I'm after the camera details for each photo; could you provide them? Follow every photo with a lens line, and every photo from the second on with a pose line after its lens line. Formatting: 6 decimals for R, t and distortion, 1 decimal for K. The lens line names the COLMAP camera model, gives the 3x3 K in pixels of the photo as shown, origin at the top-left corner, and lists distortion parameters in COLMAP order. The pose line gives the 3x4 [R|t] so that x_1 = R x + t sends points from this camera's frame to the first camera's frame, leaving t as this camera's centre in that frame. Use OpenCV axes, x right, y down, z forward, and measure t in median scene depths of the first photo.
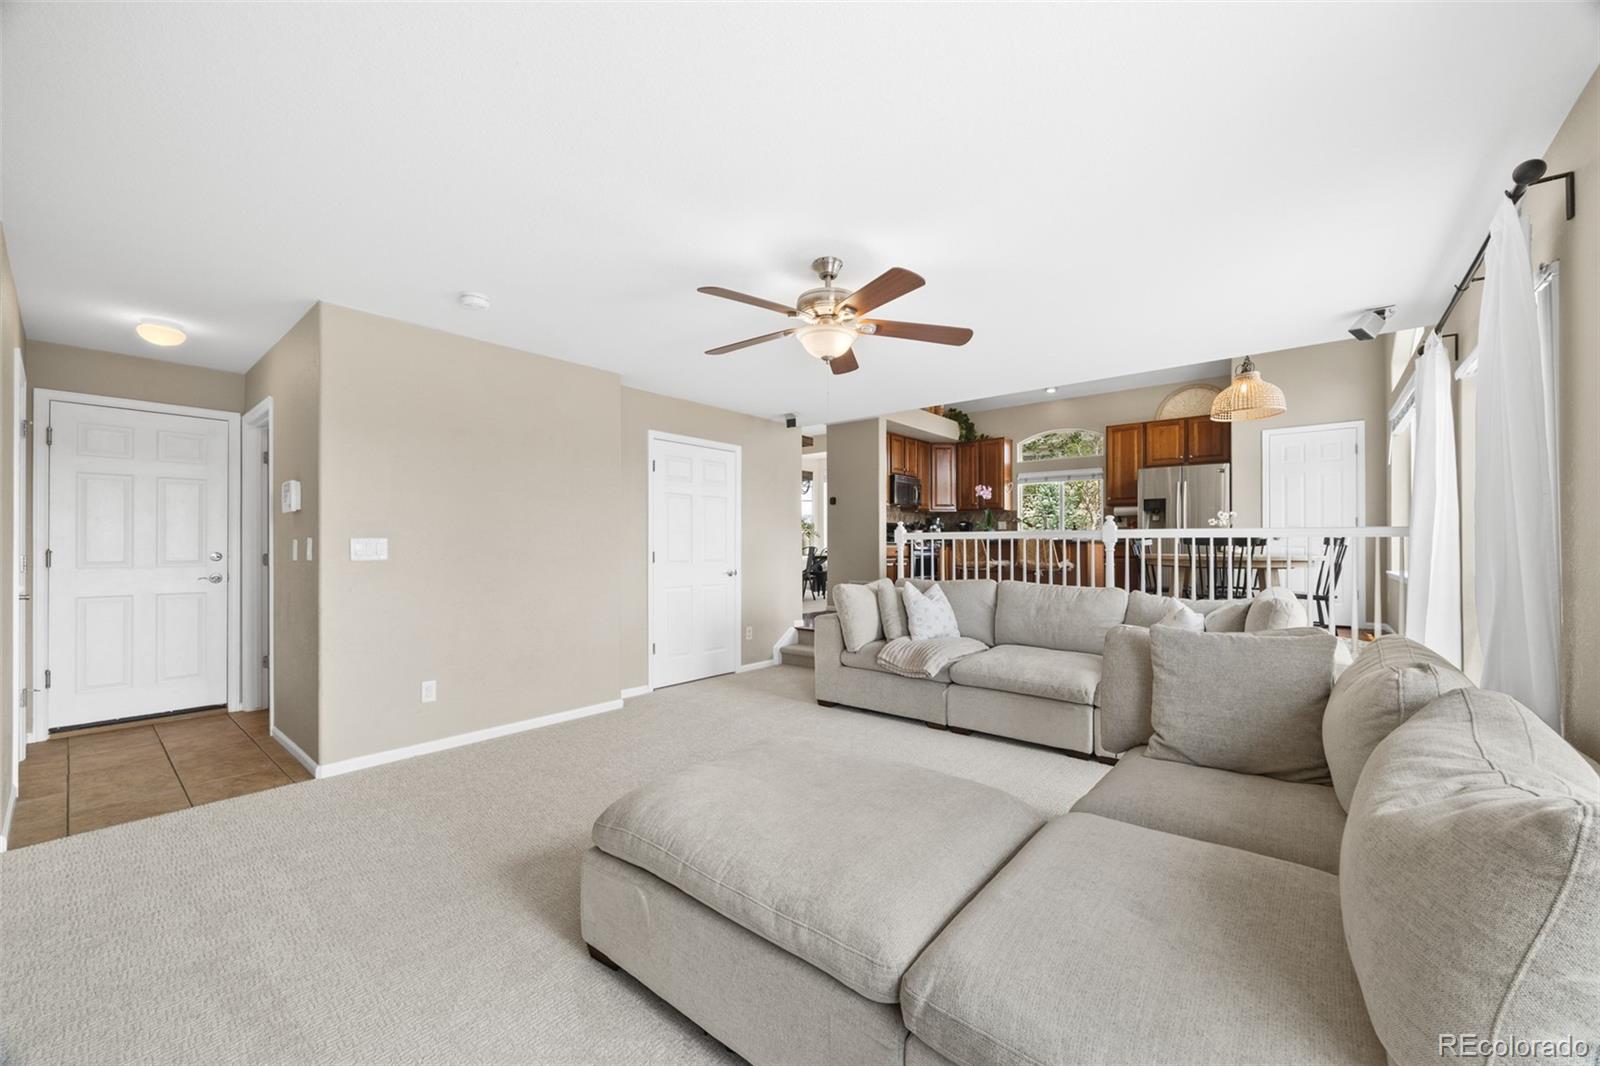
lens RADIAL K [[609.3, 0, 803.8], [0, 609.3, 541.5], [0, 0, 1]] dist [-0.005441, 0.000453]
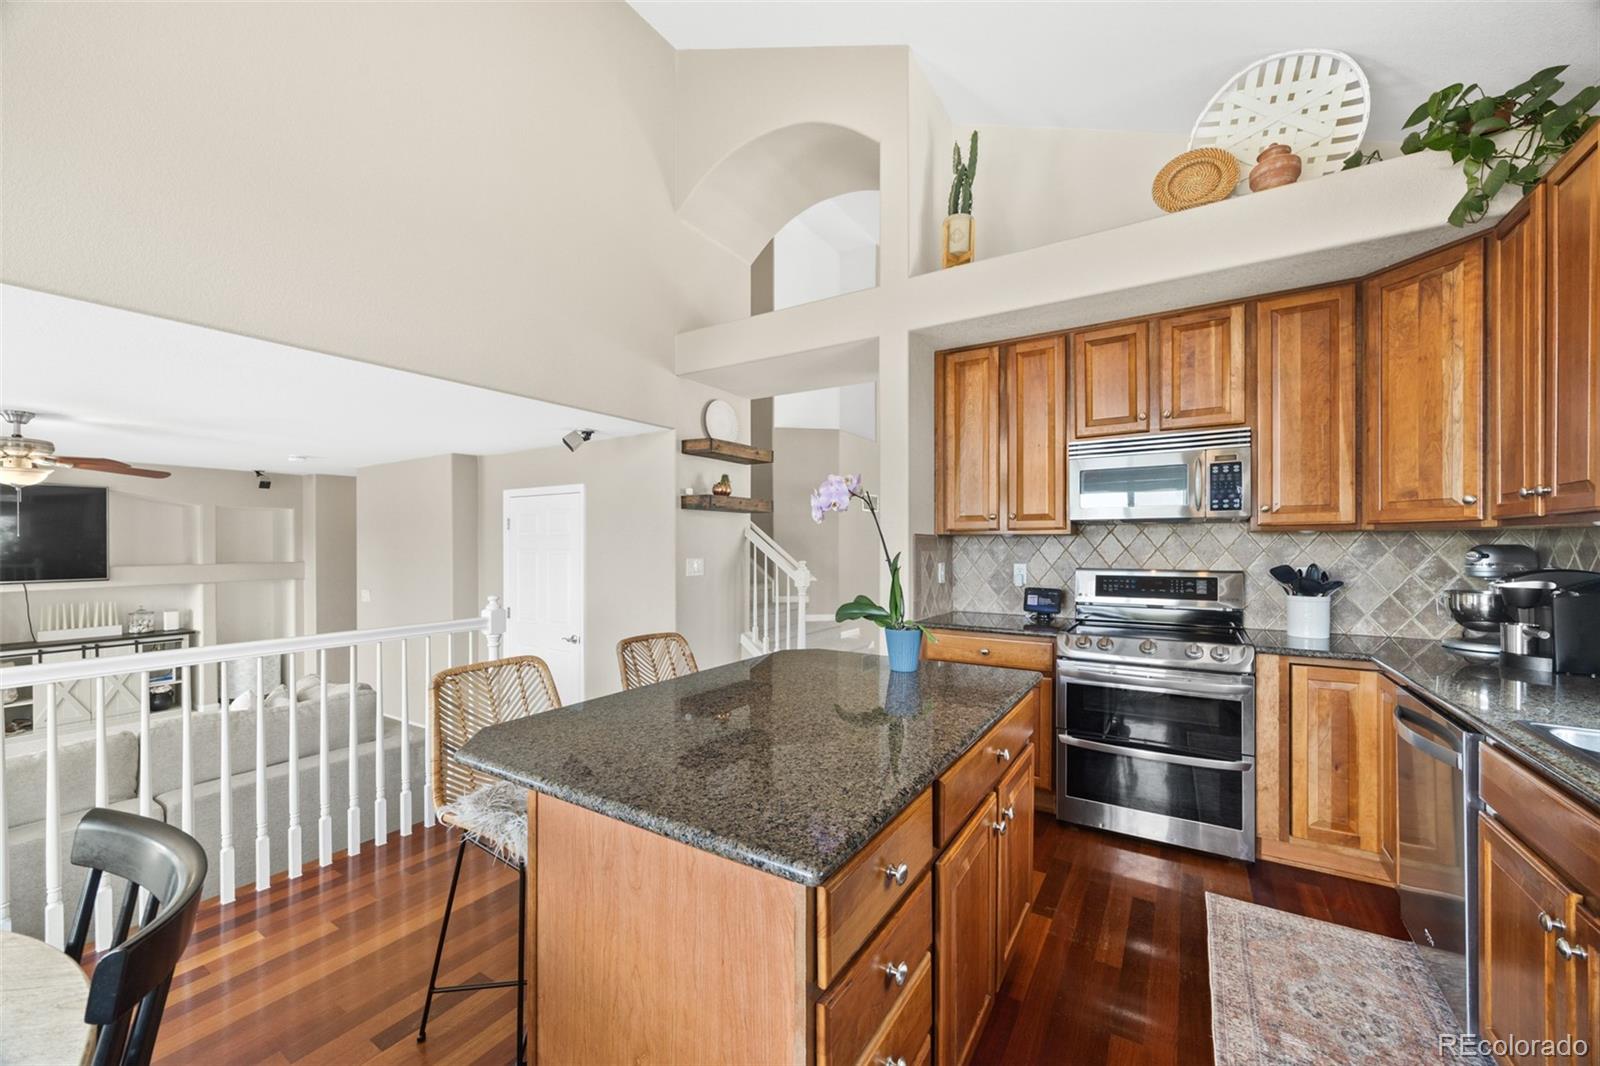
lens RADIAL K [[609.3, 0, 804.8], [0, 609.3, 546.0], [0, 0, 1]] dist [-0.005441, 0.000453]
pose [[0.136469, 0.004722, -0.990633, 0.542188], [0.010879, 0.999921, 0.006265, -0.057086], [0.990585, -0.011632, 0.136407, 0.873234]]
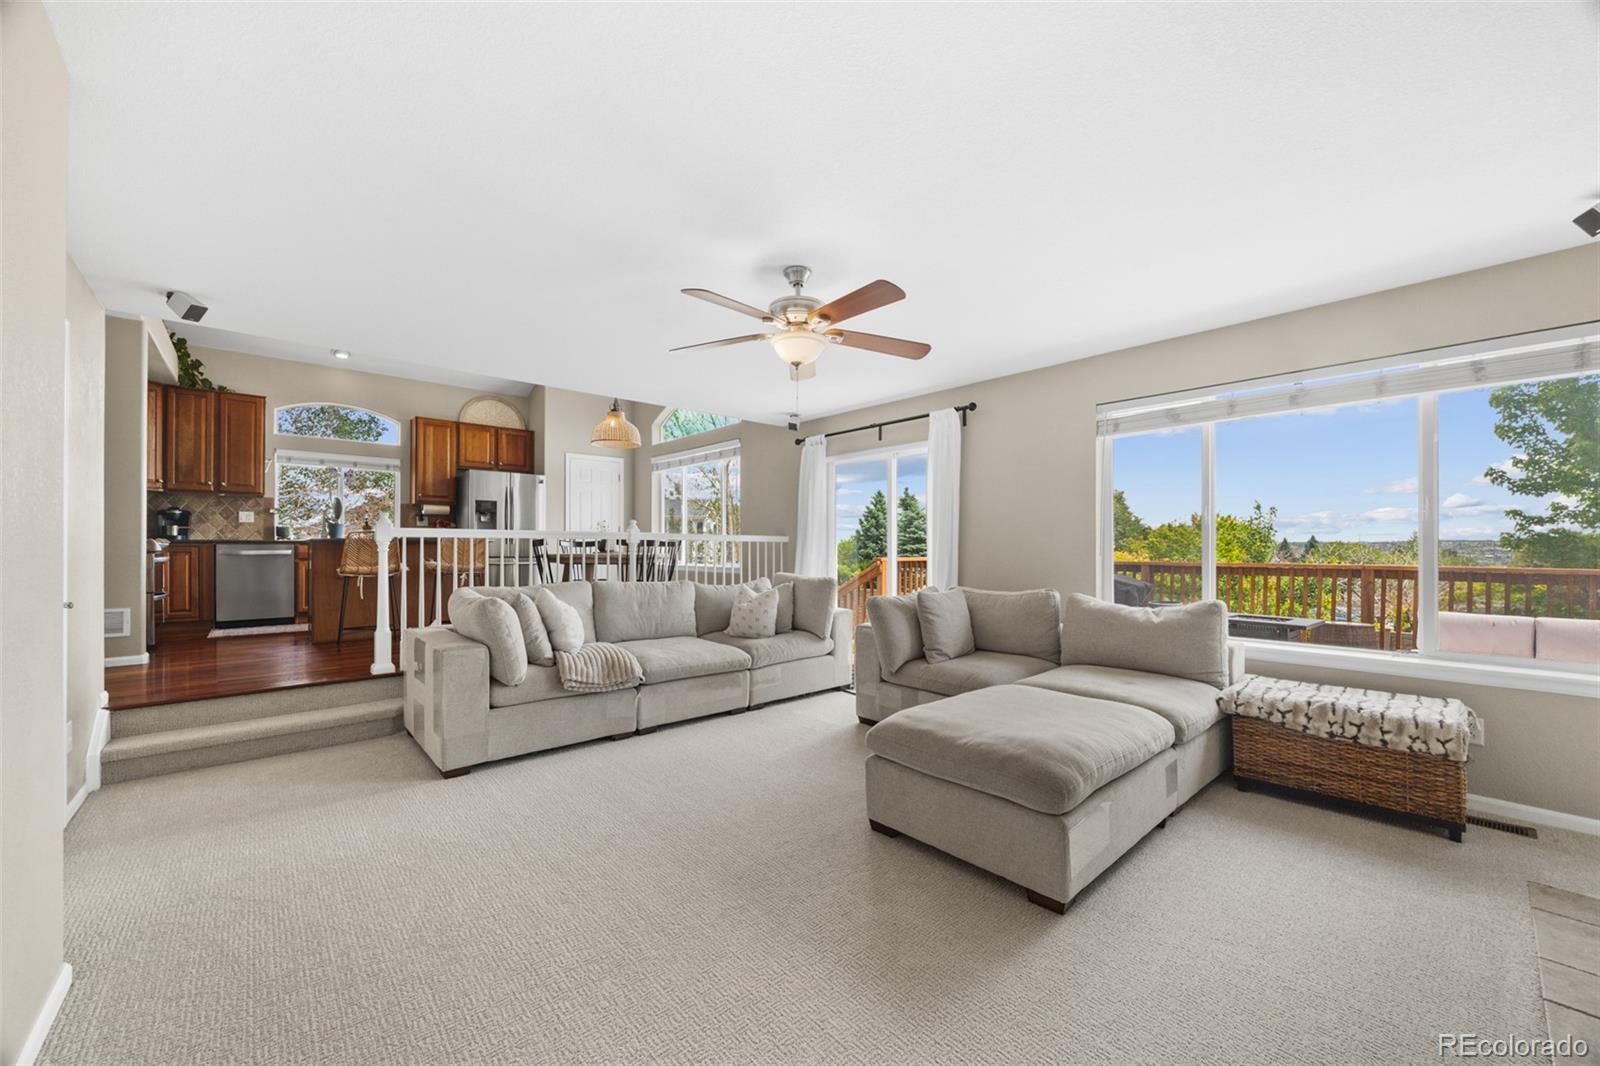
lens RADIAL K [[609.3, 0, 802.1], [0, 609.3, 545.3], [0, 0, 1]] dist [-0.005441, 0.000453]
pose [[0.151259, 0.003224, 0.988489, -0.342045], [-0.010049, 0.999948, -0.001724, 0.002176], [-0.988443, -0.009673, 0.151283, 0.293163]]
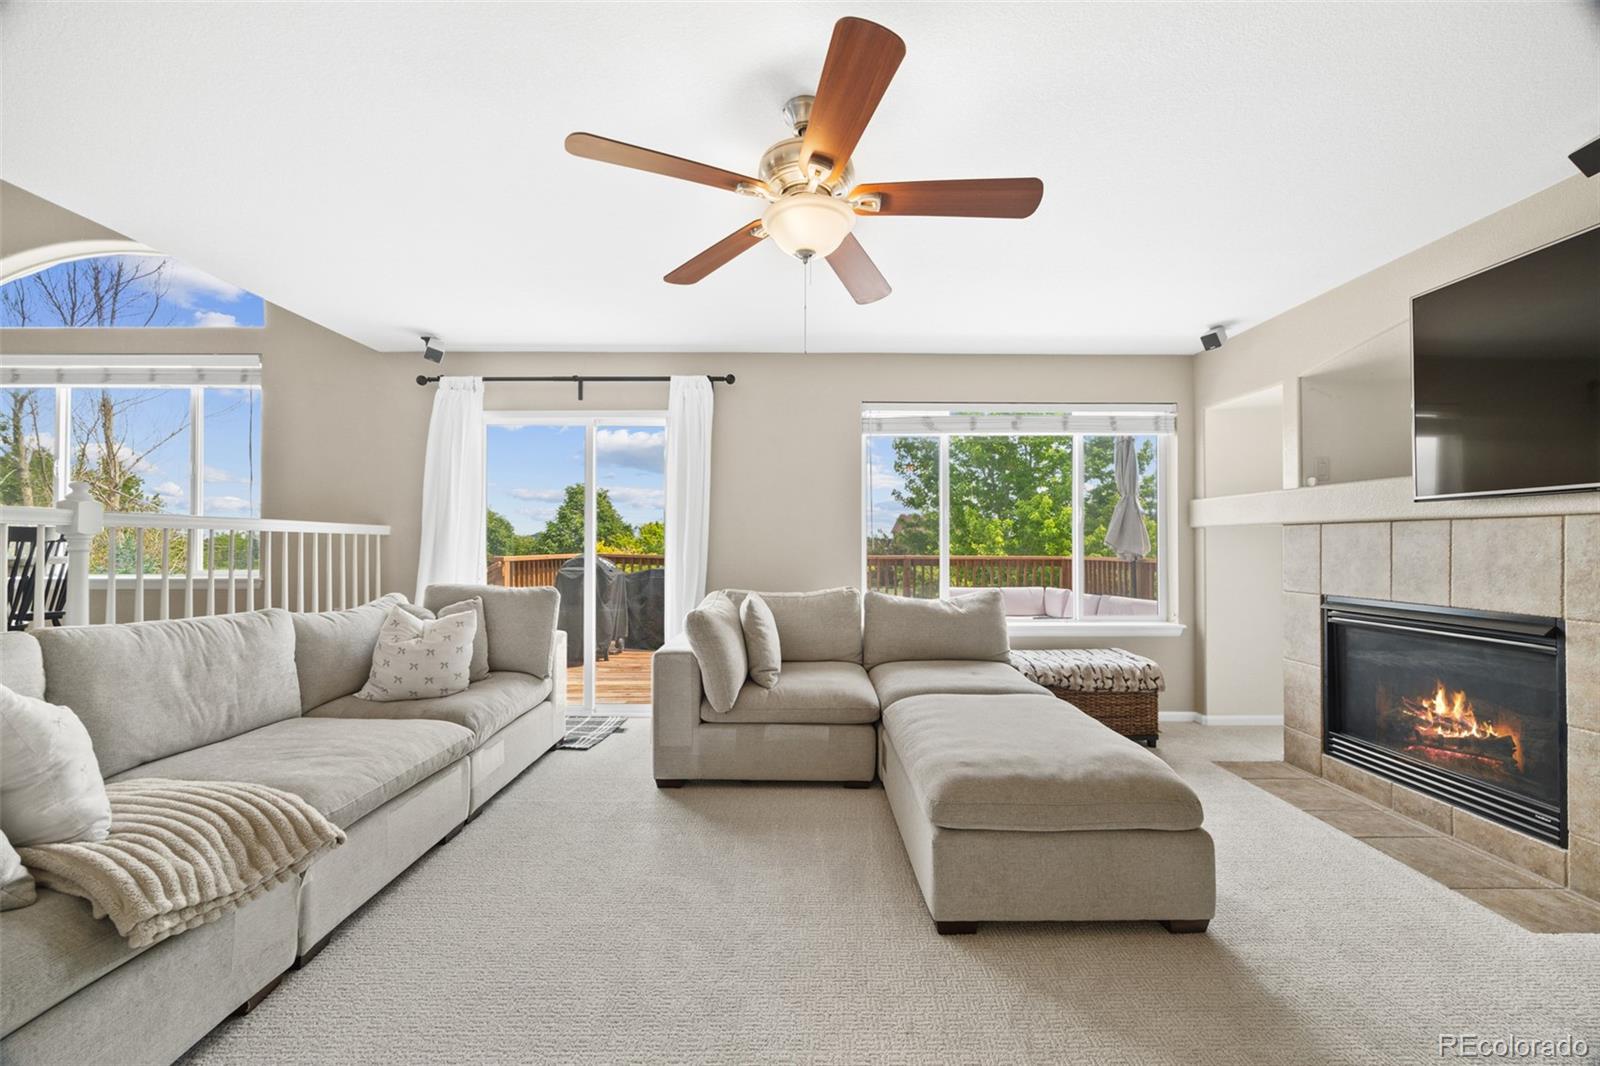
lens RADIAL K [[609.3, 0, 802.3], [0, 609.3, 535.2], [0, 0, 1]] dist [-0.005441, 0.000453]
pose [[-0.643202, 0.009571, 0.765636, -0.159465], [-0.007719, 0.999790, -0.018982, 0.004256], [-0.765657, -0.018119, -0.642993, 0.498583]]
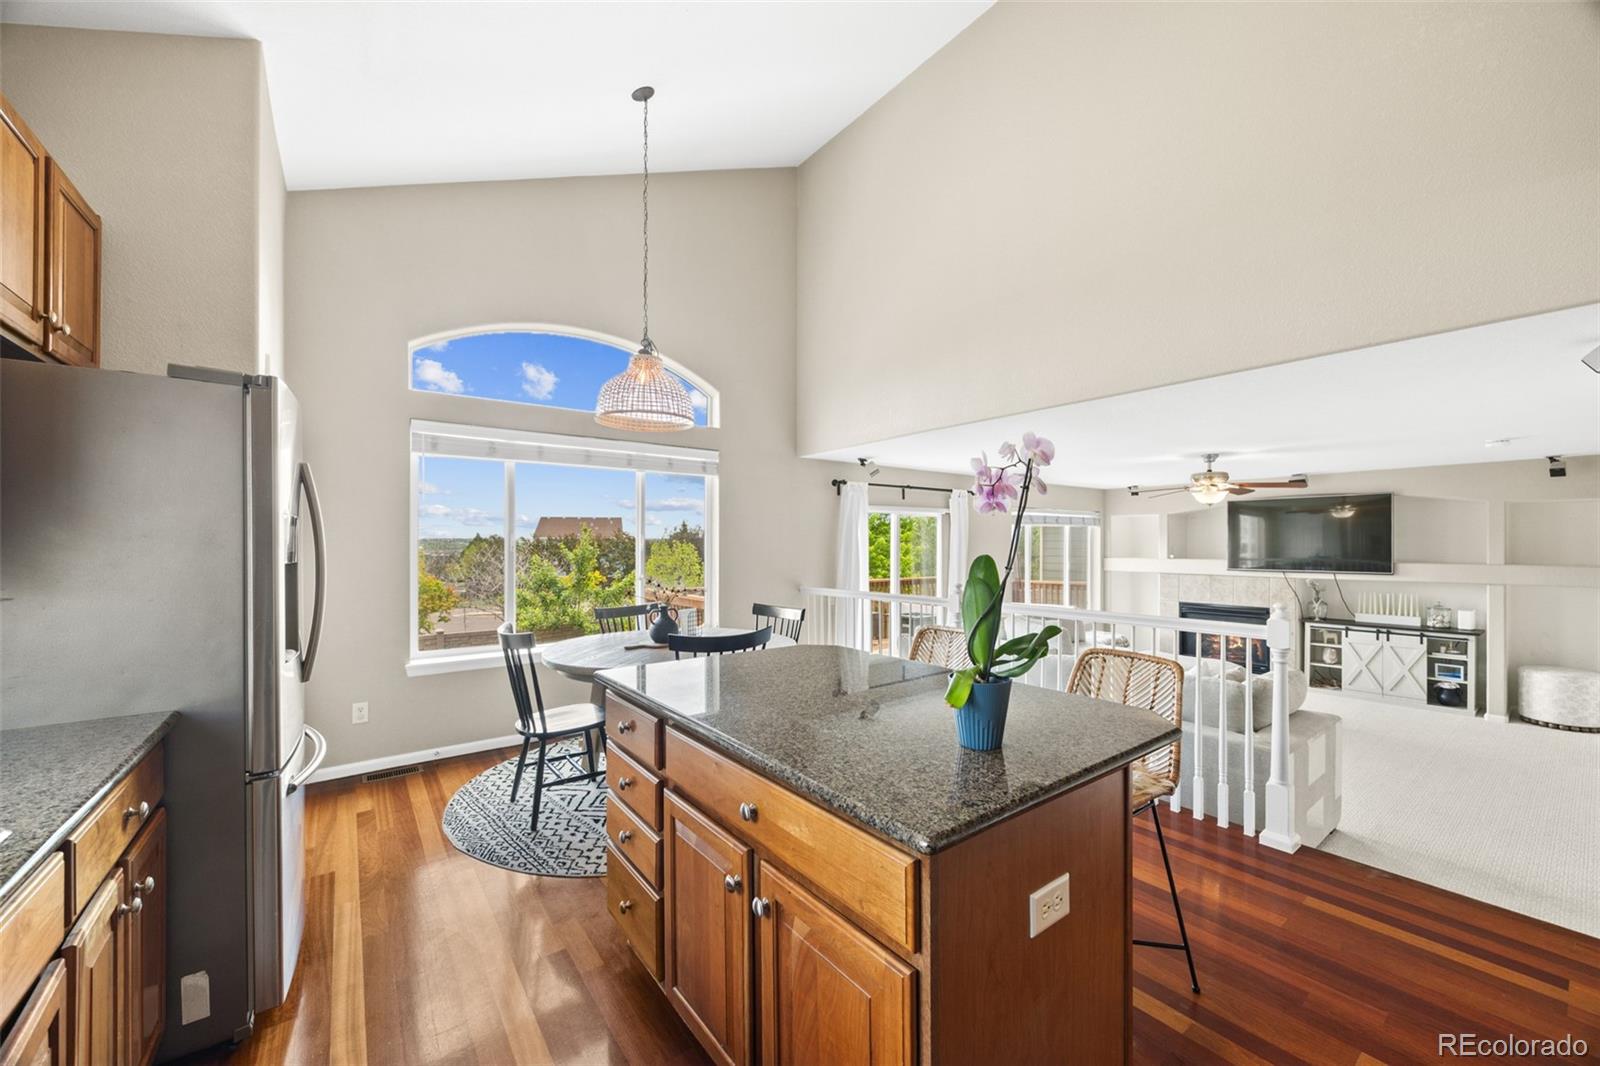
lens RADIAL K [[609.3, 0, 806.5], [0, 609.3, 545.4], [0, 0, 1]] dist [-0.005441, 0.000453]
pose [[-0.972507, 0.000007, 0.232875, 0.297706], [-0.001476, 0.999980, -0.006193, -0.054208], [-0.232870, -0.006366, -0.972487, 1.122622]]
